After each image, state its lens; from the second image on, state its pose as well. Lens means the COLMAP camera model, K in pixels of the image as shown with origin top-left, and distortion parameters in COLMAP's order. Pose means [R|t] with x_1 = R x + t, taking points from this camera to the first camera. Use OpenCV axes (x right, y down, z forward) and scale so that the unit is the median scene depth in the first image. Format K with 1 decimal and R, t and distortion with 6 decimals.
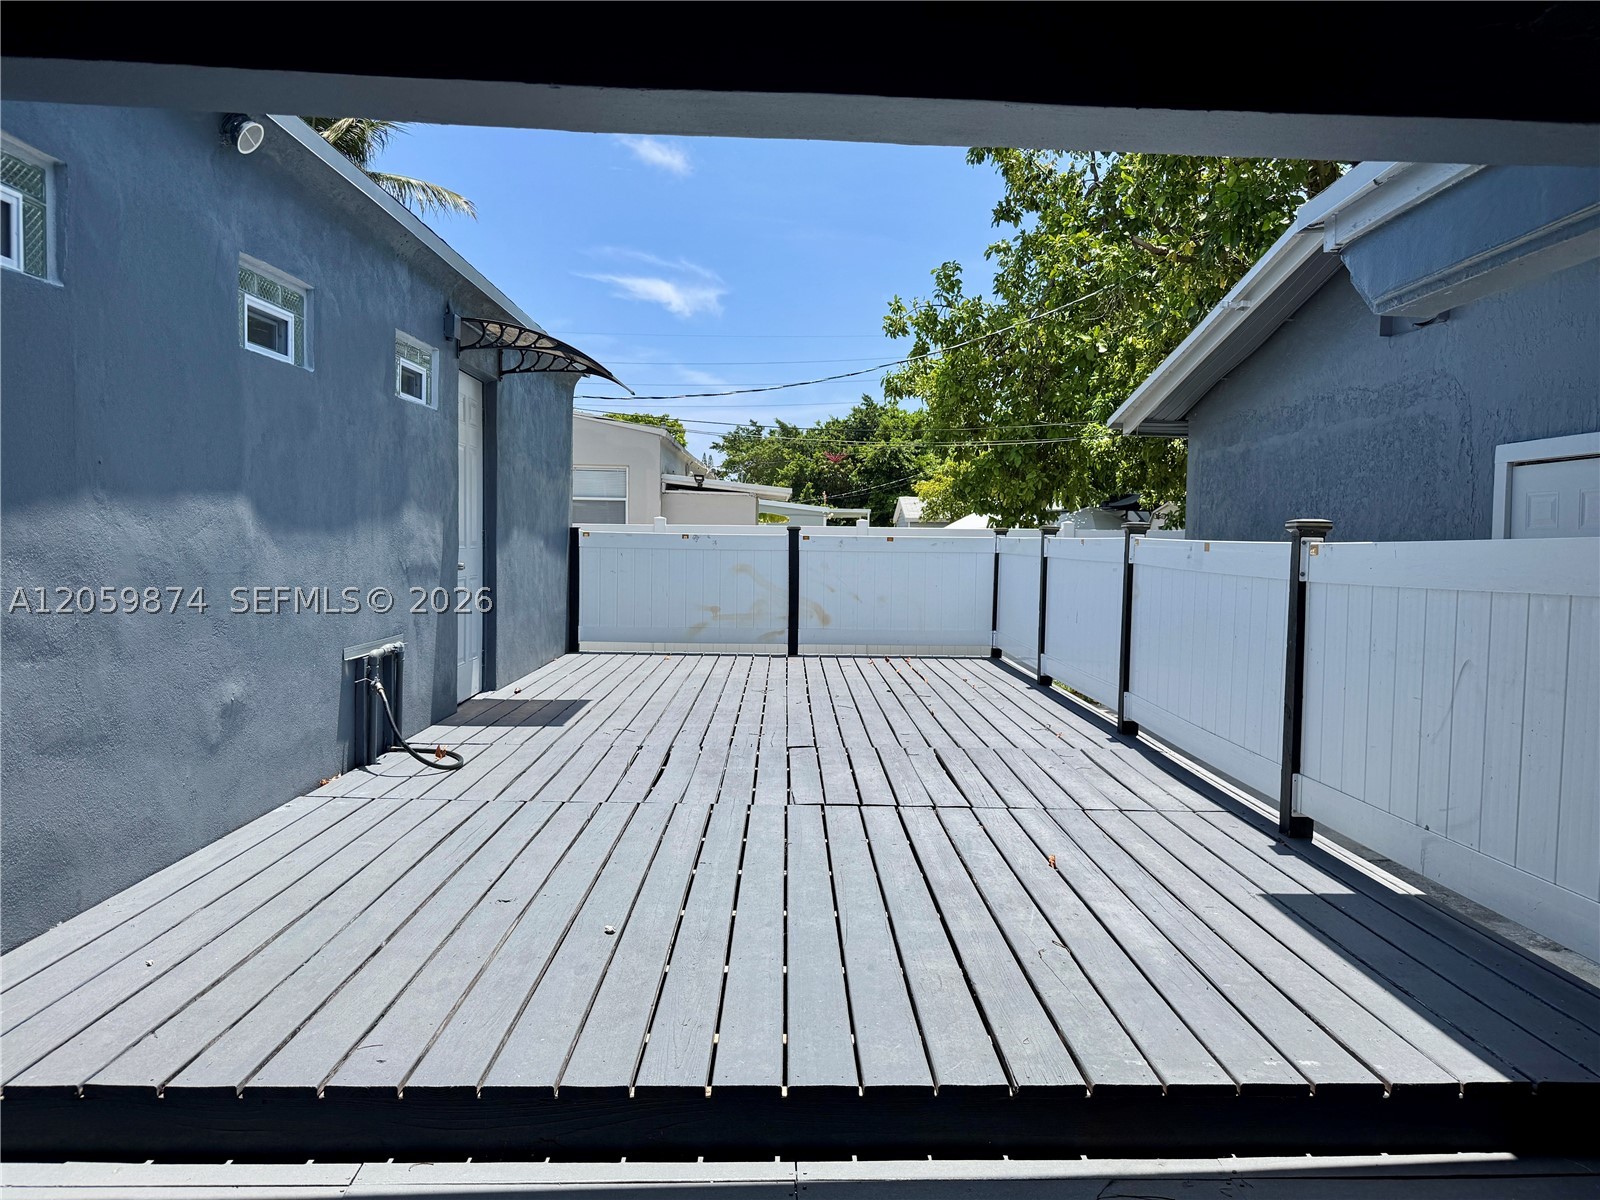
lens RADIAL K [[1127.2, 0, 800.0], [0, 1127.2, 600.0], [0, 0, 1]] dist [0.086026, -0.111267]
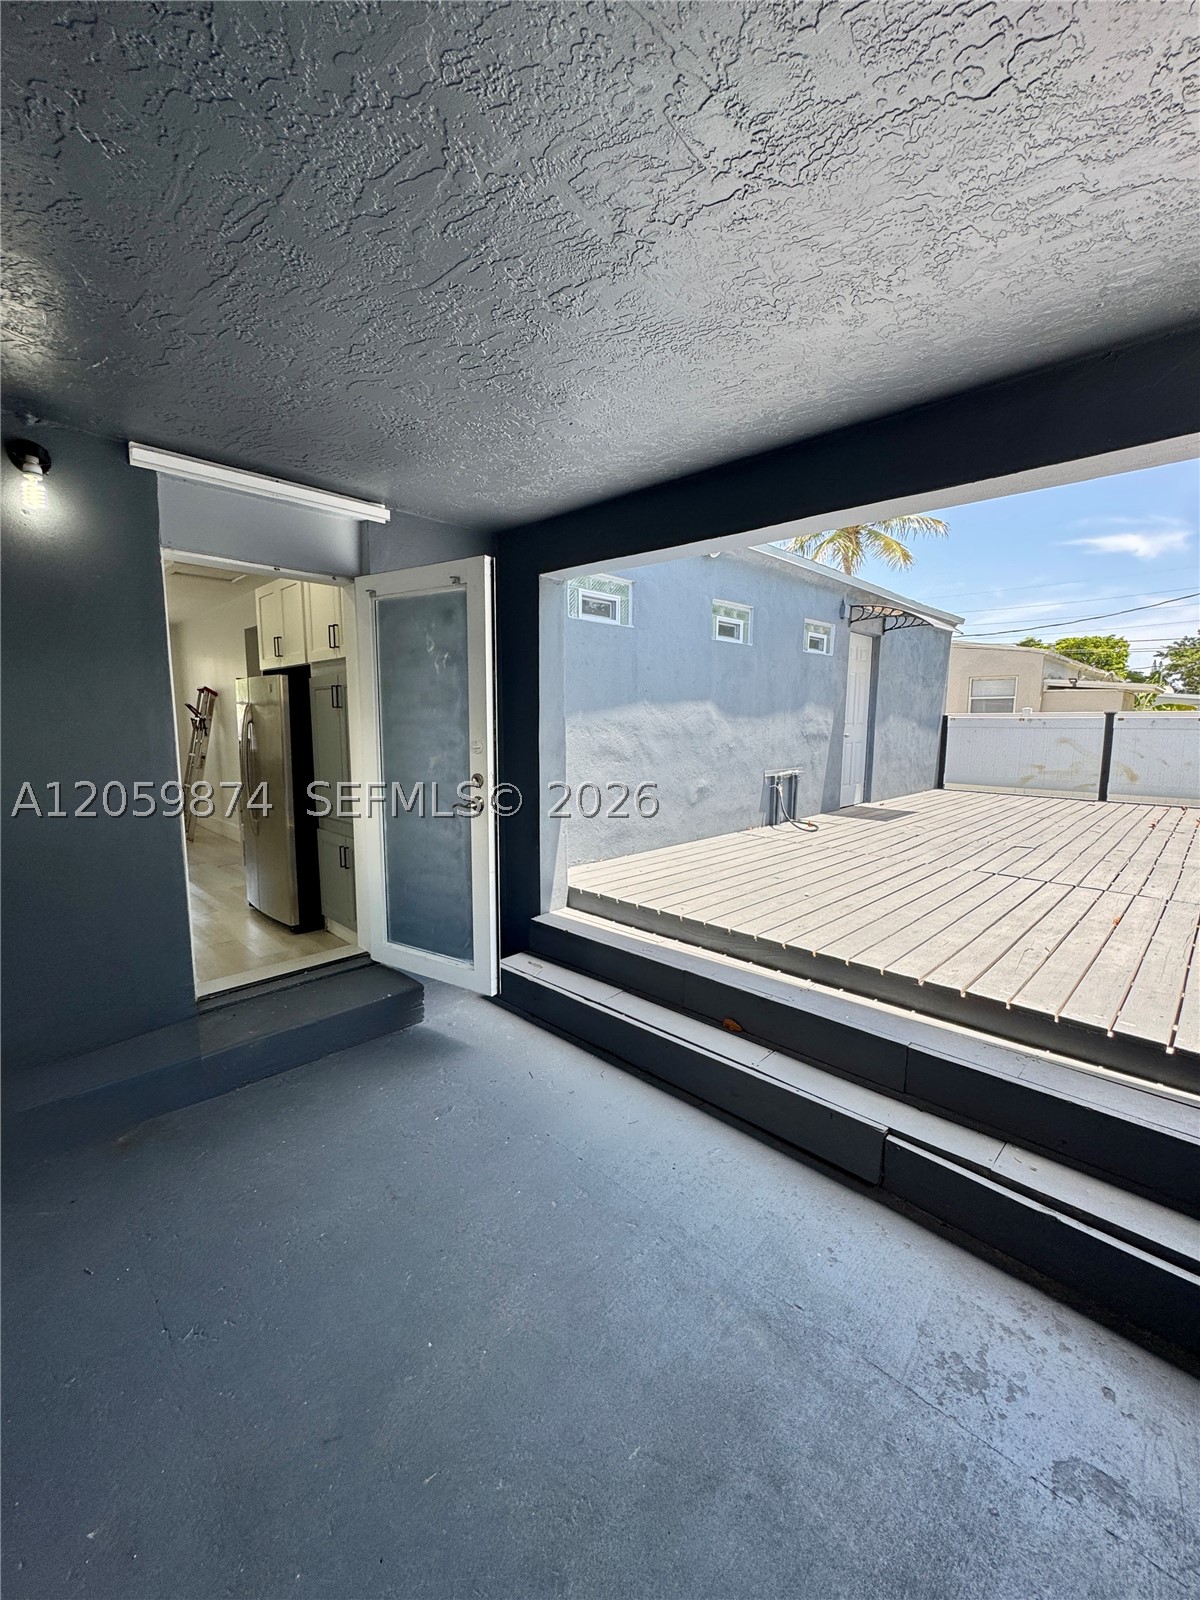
lens RADIAL K [[643.1, 0, 600.0], [0, 643.1, 800.0], [0, 0, 1]] dist [0.000211, 0.000089]
pose [[0.699409, 0.077419, -0.710516, 0.225060], [-0.034666, 0.996621, 0.074469, 0.014916], [0.713880, -0.027453, 0.699729, -0.081616]]
